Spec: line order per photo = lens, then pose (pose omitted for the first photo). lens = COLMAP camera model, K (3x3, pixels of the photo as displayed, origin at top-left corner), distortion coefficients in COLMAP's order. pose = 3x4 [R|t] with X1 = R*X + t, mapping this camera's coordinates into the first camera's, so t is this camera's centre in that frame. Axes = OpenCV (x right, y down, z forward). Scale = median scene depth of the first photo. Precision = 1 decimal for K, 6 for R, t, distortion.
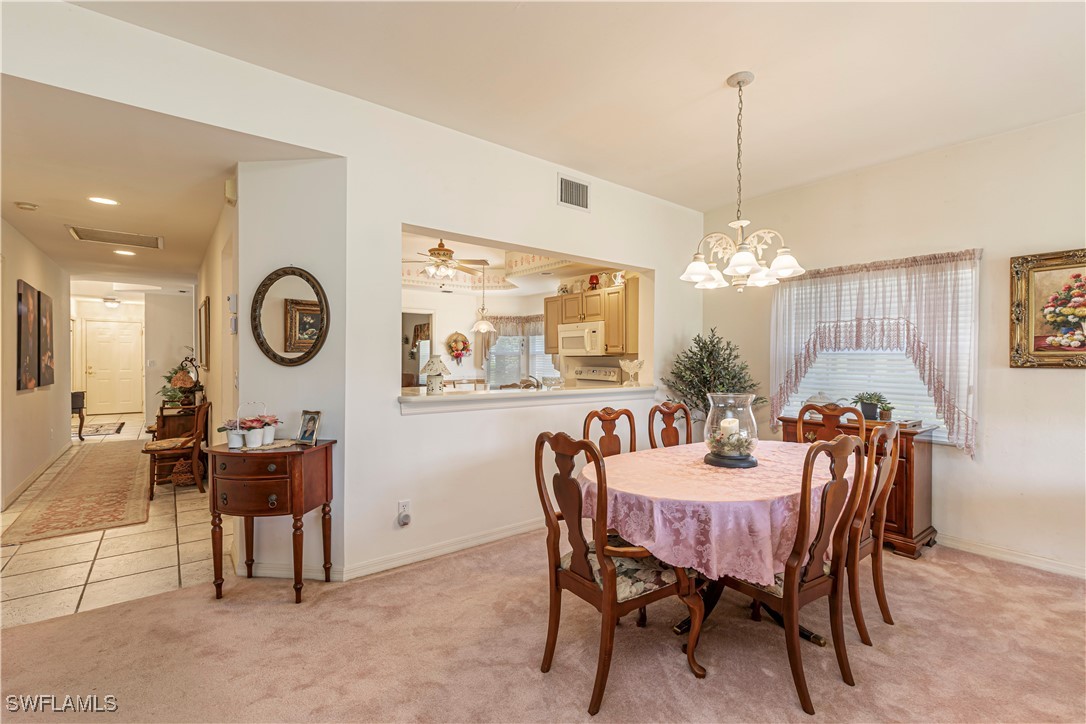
lens RADIAL K [[492.1, 0, 545.1], [0, 492.1, 363.5], [0, 0, 1]] dist [0.001869, 0.000043]
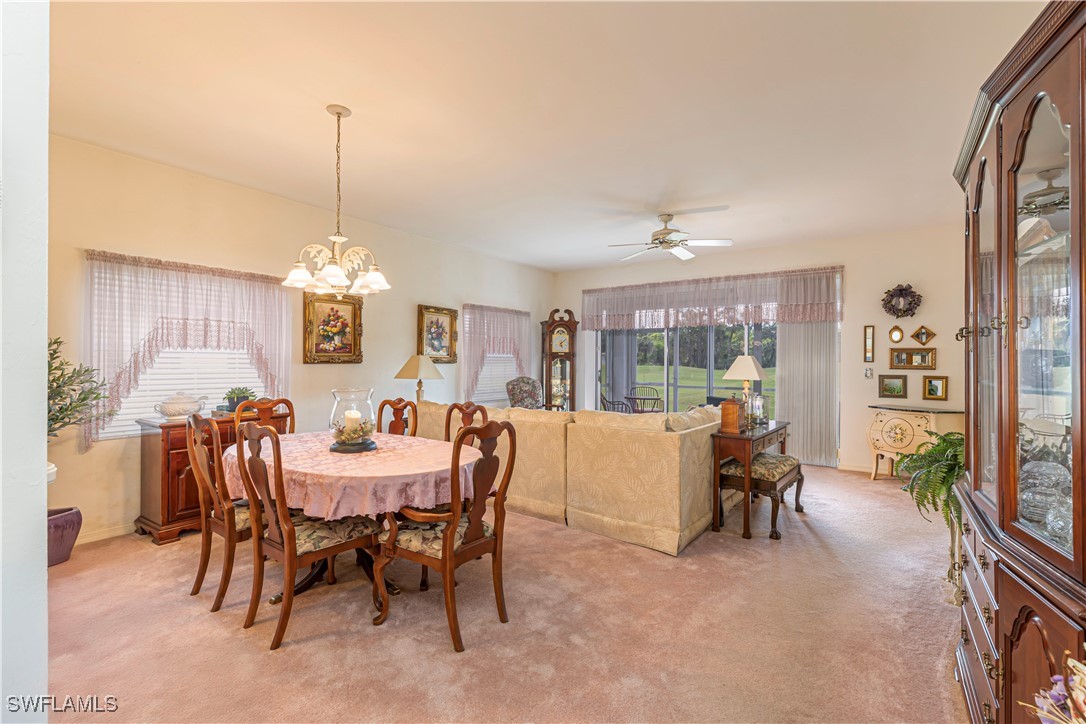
lens RADIAL K [[492.1, 0, 544.8], [0, 492.1, 361.1], [0, 0, 1]] dist [0.001869, 0.000043]
pose [[-0.282756, -0.006394, 0.959171, -0.679341], [0.000822, 0.999976, 0.006908, -0.009414], [-0.959192, 0.002742, -0.282743, 0.728329]]
